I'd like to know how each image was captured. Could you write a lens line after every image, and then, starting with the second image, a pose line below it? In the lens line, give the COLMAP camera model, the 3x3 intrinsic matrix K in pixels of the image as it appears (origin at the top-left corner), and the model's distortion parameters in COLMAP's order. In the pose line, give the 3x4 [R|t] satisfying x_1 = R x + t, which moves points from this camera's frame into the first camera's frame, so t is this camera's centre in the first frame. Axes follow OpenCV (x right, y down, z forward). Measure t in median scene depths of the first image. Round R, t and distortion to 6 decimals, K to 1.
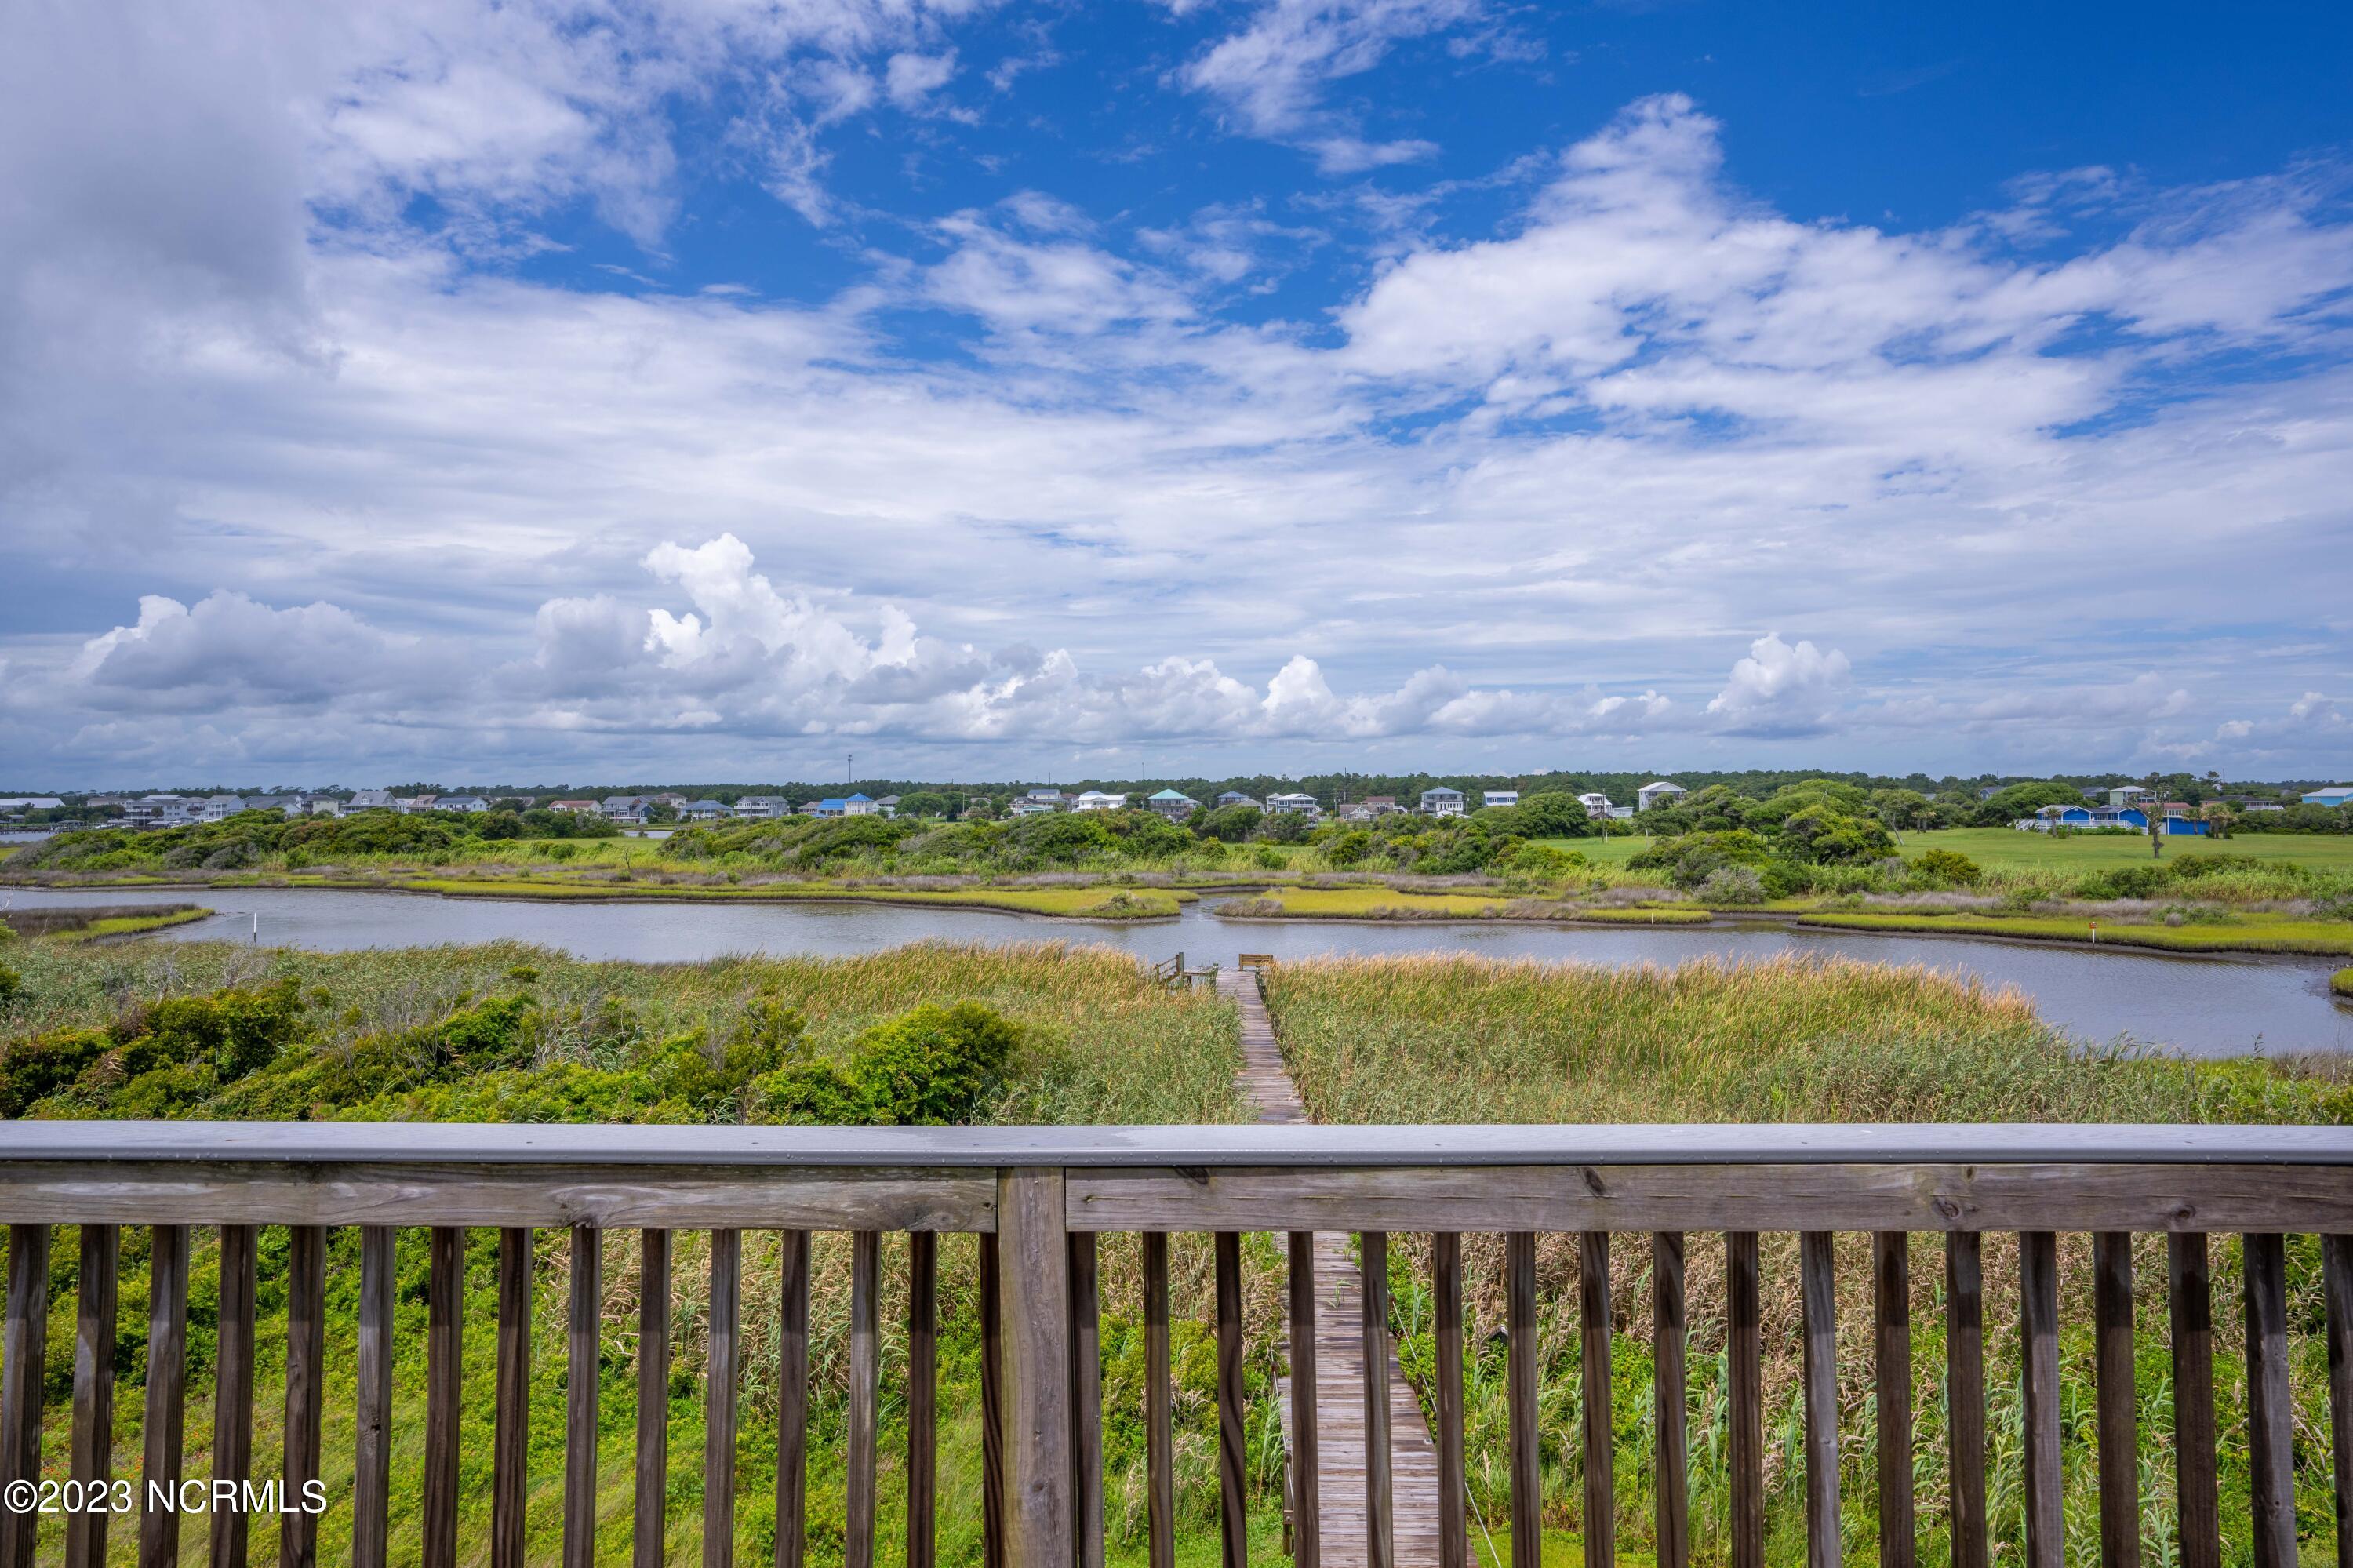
lens RADIAL K [[1421.9, 0, 1176.5], [0, 1421.9, 784.0], [0, 0, 1]] dist [-0.041652, 0.036997]
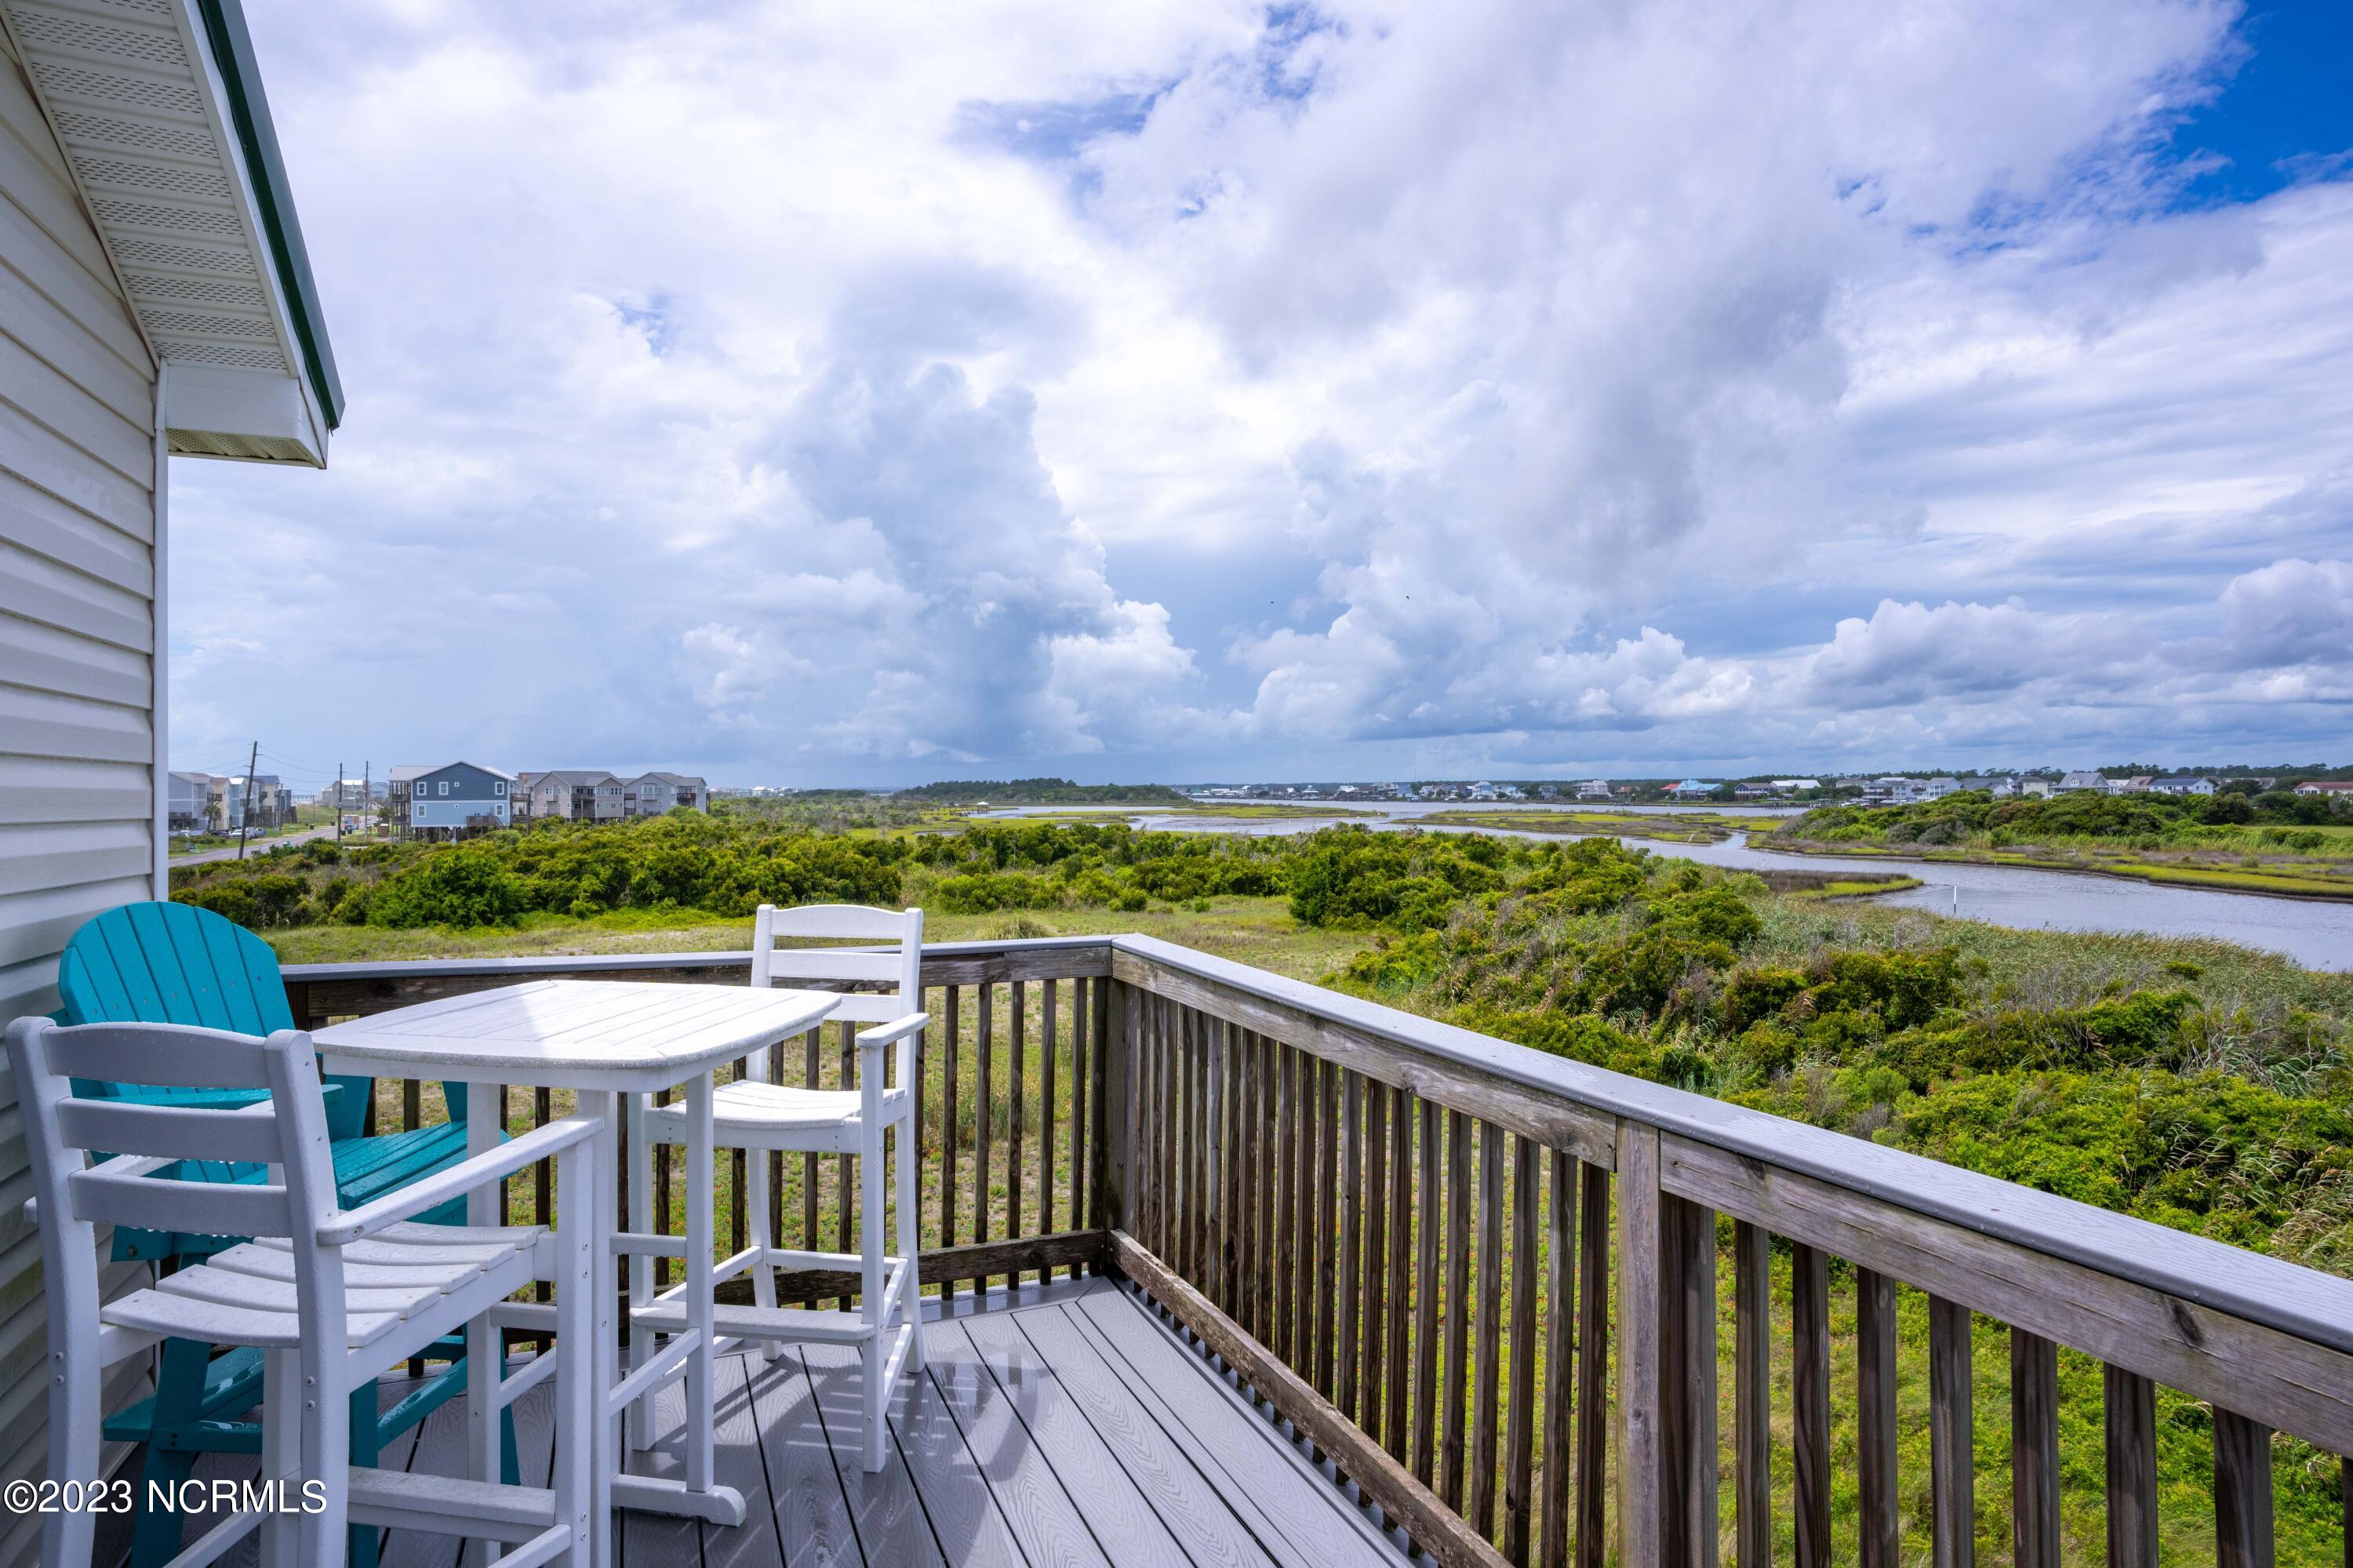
lens RADIAL K [[1421.9, 0, 1176.5], [0, 1421.9, 784.0], [0, 0, 1]] dist [-0.041652, 0.036997]
pose [[0.359885, 0.001537, -0.932995, 0.886323], [0.011697, 0.999913, 0.006159, -0.003464], [0.932923, -0.013130, 0.359835, 0.306863]]
